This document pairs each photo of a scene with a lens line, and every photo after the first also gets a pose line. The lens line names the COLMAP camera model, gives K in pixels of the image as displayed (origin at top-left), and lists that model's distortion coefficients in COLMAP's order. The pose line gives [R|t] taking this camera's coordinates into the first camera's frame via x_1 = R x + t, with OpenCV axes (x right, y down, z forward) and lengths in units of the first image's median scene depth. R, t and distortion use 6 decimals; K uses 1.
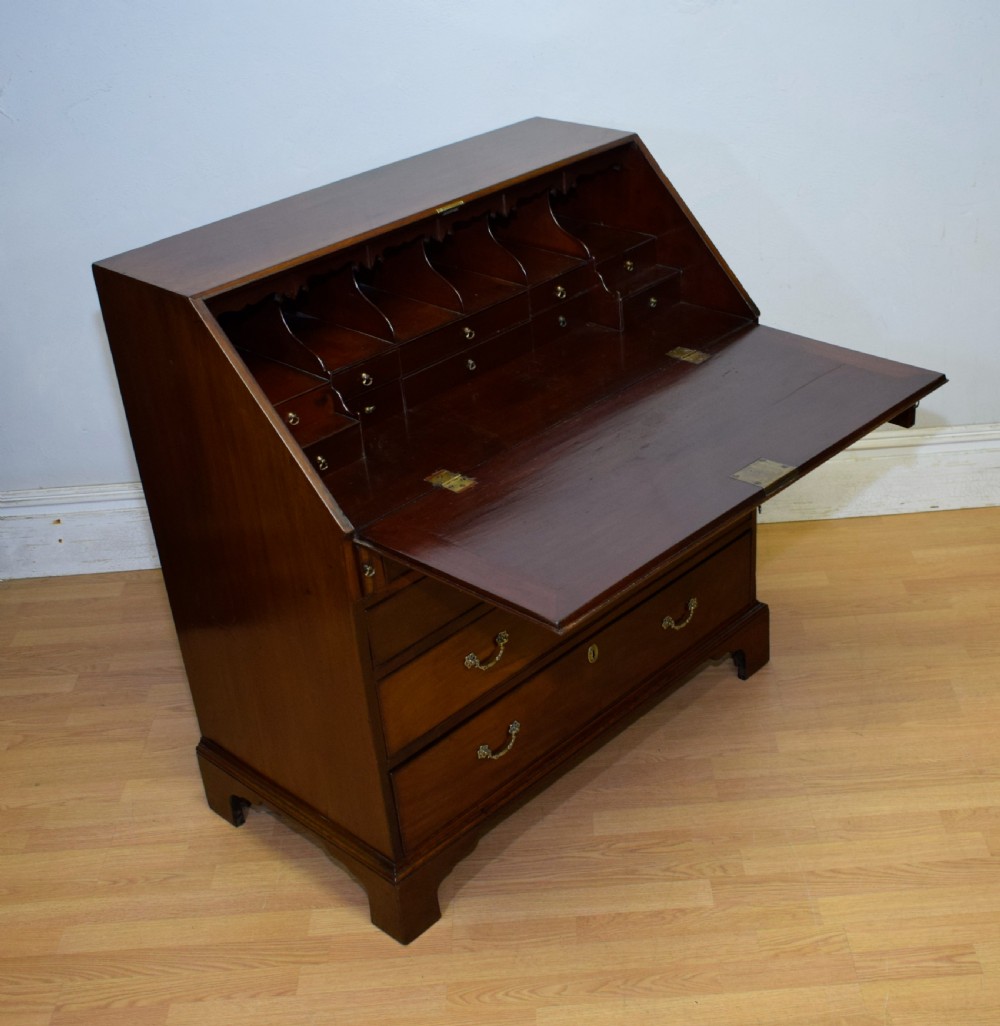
lens RADIAL K [[1365.1, 0, 577.6], [0, 1365.1, 550.5], [0, 0, 1]] dist [-0.016906, 0.000000]
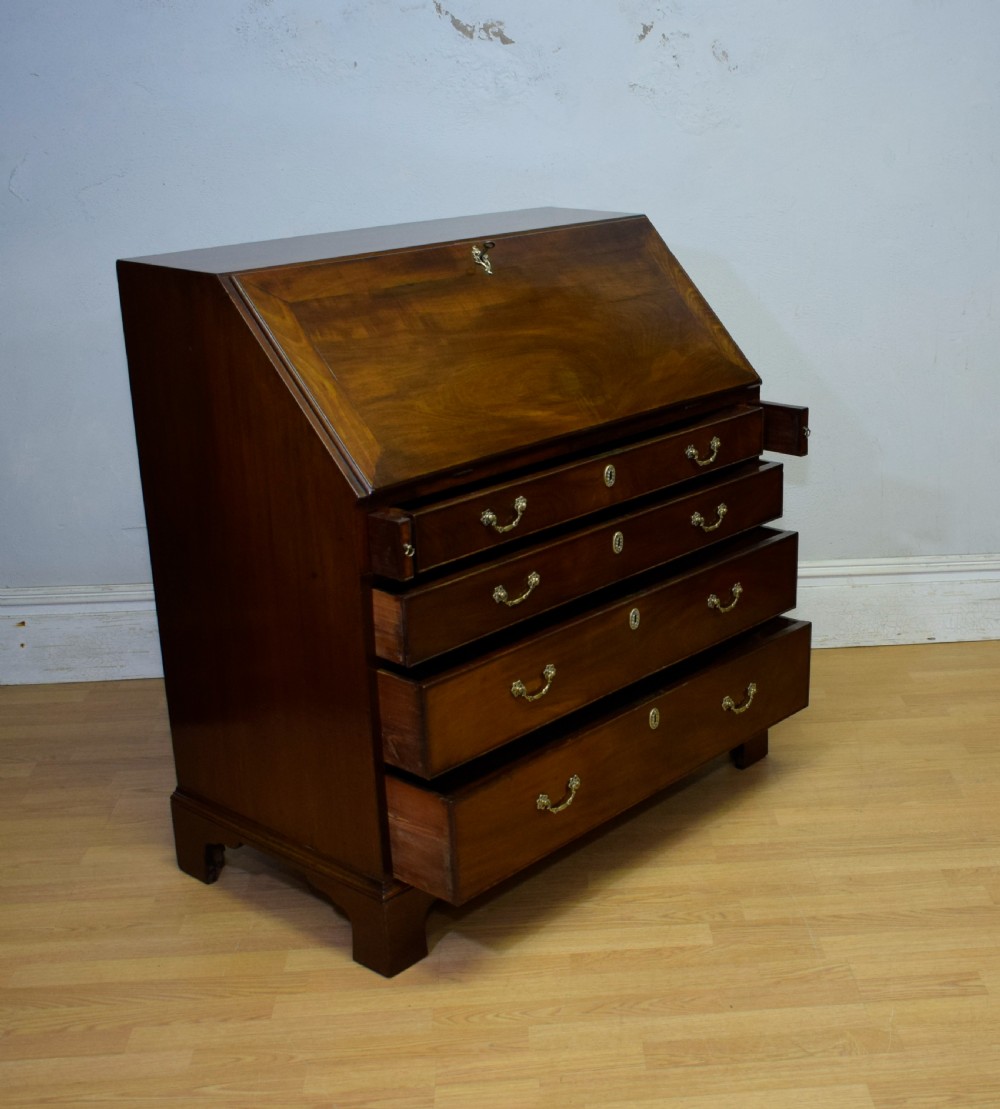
lens RADIAL K [[1484.8, 0, 660.2], [0, 1484.8, 615.3], [0, 0, 1]] dist [-0.011026, 0.000000]
pose [[0.996875, 0.029365, 0.073332, -0.021324], [-0.015664, 0.983387, -0.180847, 0.222472], [-0.077424, 0.179133, 0.980774, -0.068549]]
